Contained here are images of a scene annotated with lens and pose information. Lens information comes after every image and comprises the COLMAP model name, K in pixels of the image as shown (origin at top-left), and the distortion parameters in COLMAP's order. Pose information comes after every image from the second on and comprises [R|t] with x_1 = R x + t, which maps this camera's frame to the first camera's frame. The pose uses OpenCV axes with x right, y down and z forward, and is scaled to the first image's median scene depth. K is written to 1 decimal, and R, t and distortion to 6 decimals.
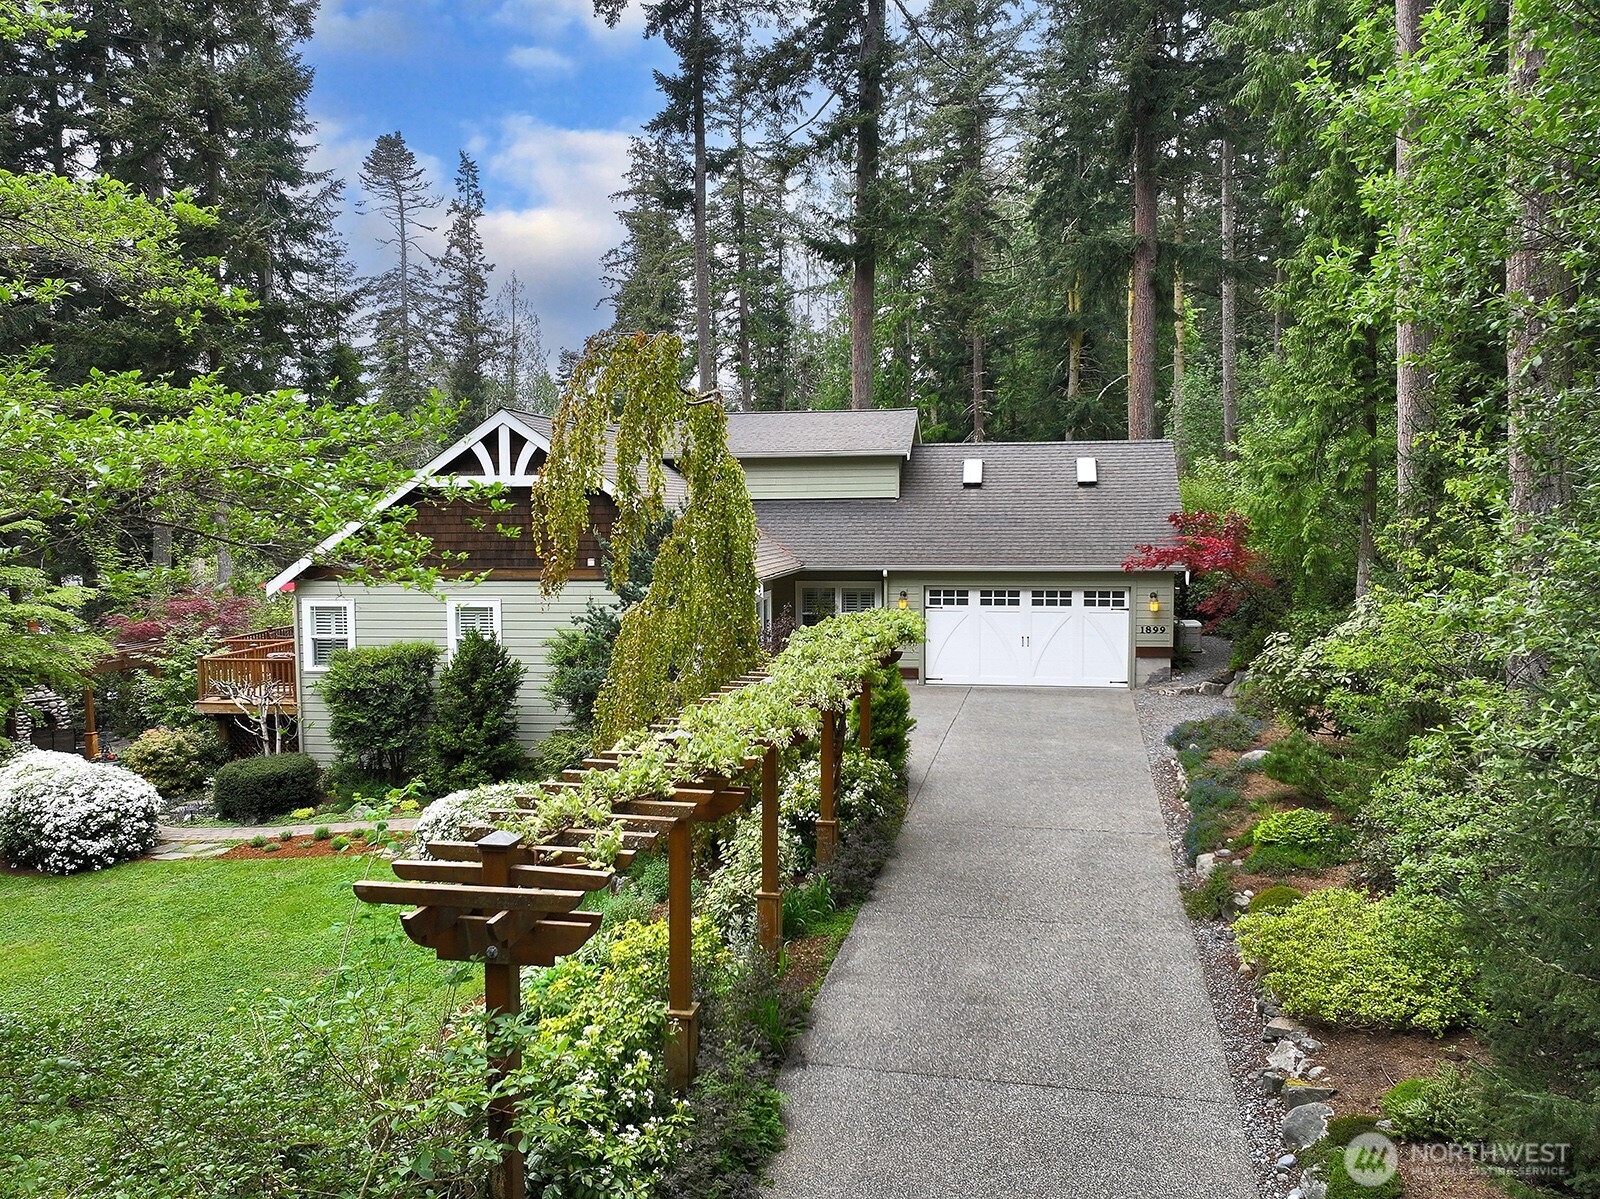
lens RADIAL K [[1283.3, 0, 796.3], [0, 1283.3, 506.5], [0, 0, 1]] dist [-0.005717, -0.007505]
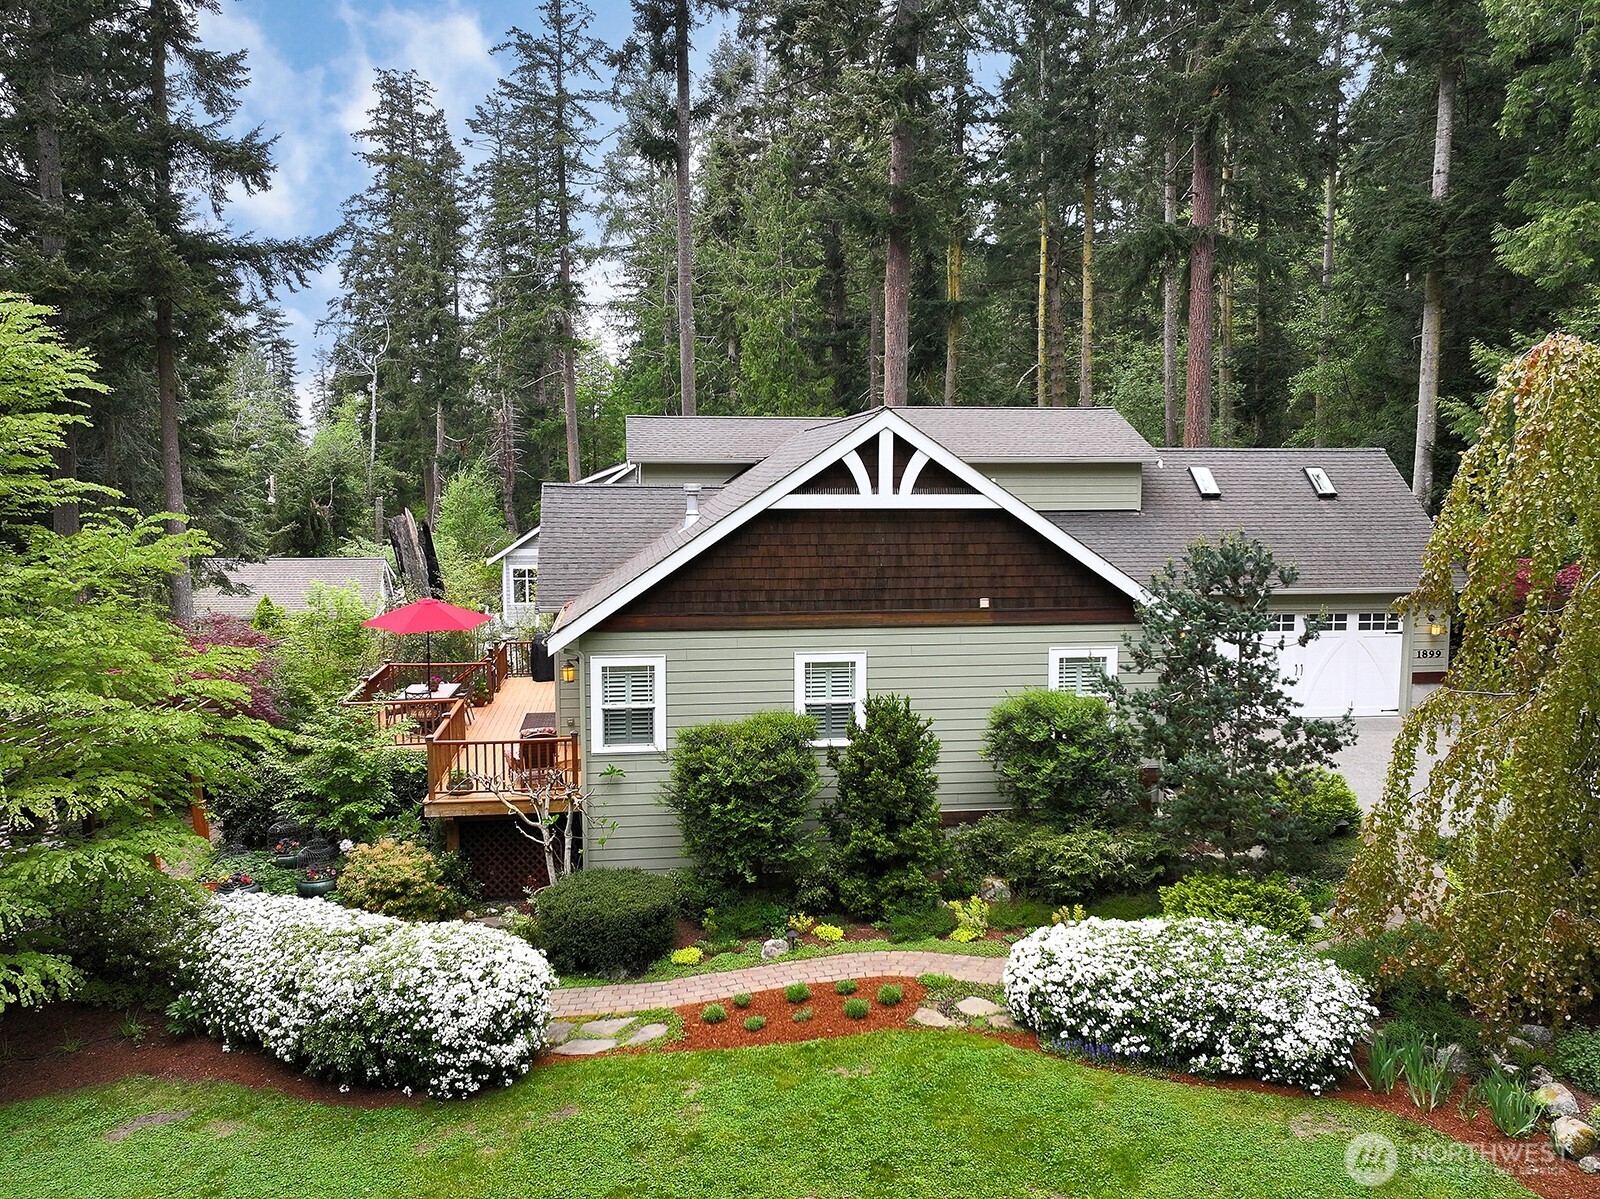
lens RADIAL K [[1297.6, 0, 796.9], [0, 1297.6, 506.2], [0, 0, 1]] dist [-0.002600, -0.003192]
pose [[0.959066, 0.001025, 0.283181, -0.487666], [-0.007018, 0.999772, 0.020149, -0.031497], [-0.283095, -0.021312, 0.958855, 0.248448]]
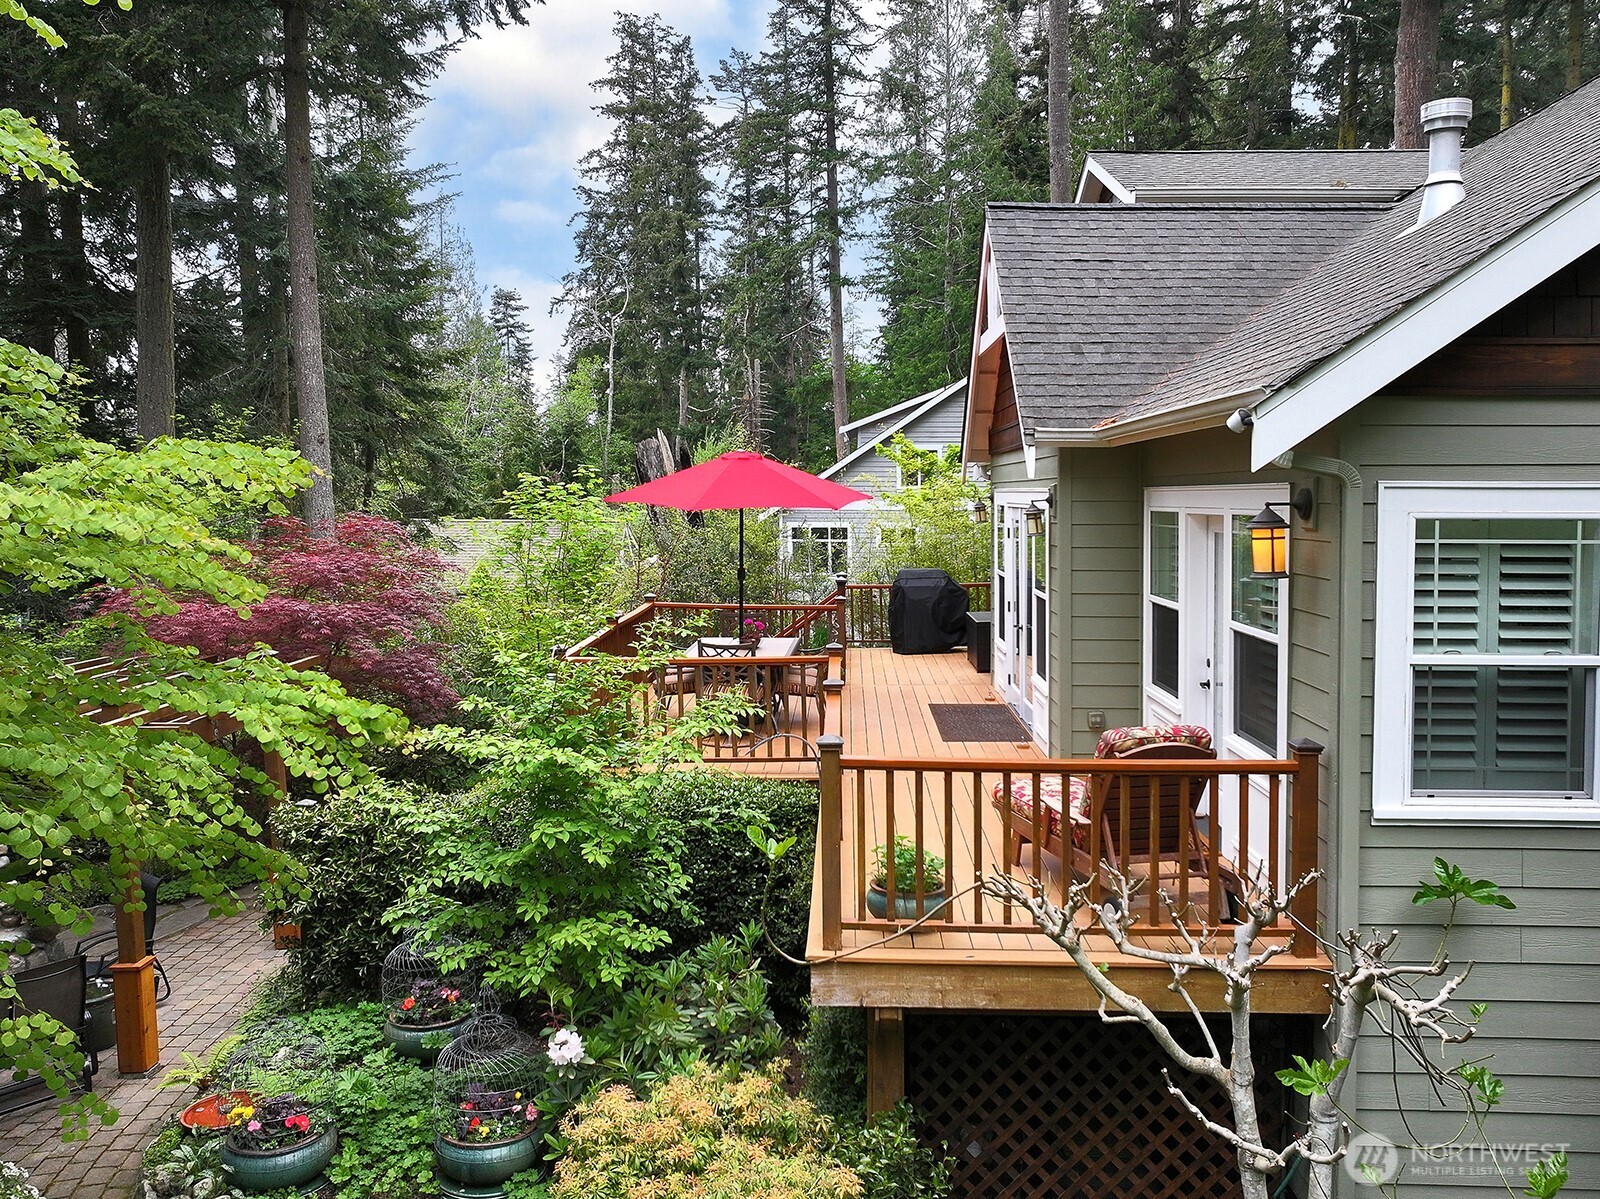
lens RADIAL K [[1297.6, 0, 796.9], [0, 1297.6, 506.2], [0, 0, 1]] dist [-0.002600, -0.003192]
pose [[0.993027, 0.010251, 0.117444, -0.512289], [-0.010938, 0.999927, 0.005213, 0.079063], [-0.117382, -0.006461, 0.993066, 0.815355]]
